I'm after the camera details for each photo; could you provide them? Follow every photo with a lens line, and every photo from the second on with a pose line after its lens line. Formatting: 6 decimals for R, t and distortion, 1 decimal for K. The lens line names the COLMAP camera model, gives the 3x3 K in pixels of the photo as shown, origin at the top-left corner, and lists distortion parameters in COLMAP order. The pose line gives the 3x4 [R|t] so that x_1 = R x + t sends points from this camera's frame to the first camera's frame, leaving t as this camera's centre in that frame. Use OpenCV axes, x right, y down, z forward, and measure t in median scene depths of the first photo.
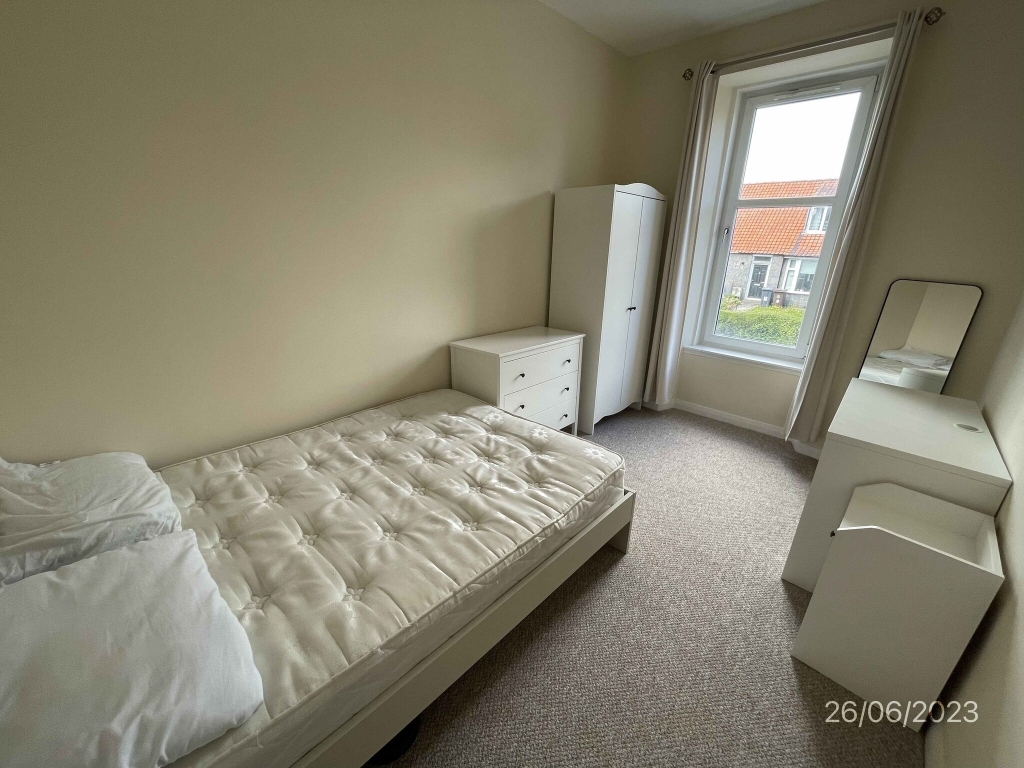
lens RADIAL K [[414.2, 0, 514.0], [0, 414.2, 385.0], [0, 0, 1]] dist [-0.004159, 0.000654]
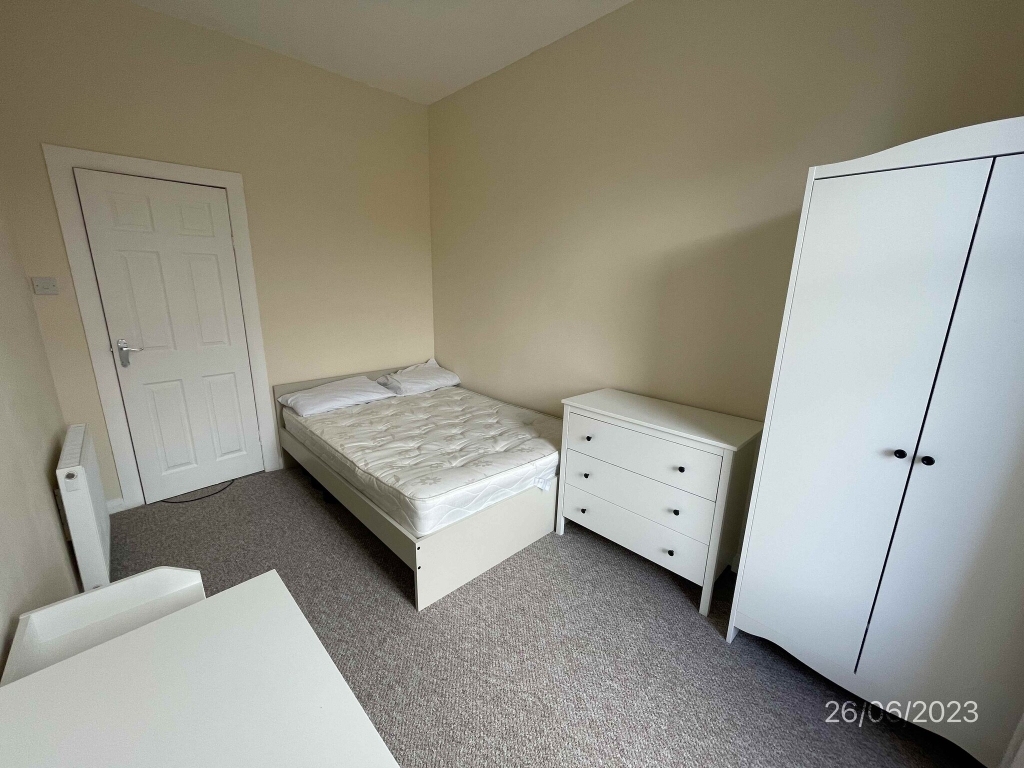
lens RADIAL K [[414.2, 0, 512.2], [0, 414.2, 385.6], [0, 0, 1]] dist [-0.004159, 0.000654]
pose [[-0.055071, 0.221508, -0.973602, 0.796654], [-0.331155, 0.915840, 0.227098, -0.252640], [0.941968, 0.334920, 0.022917, 0.761448]]
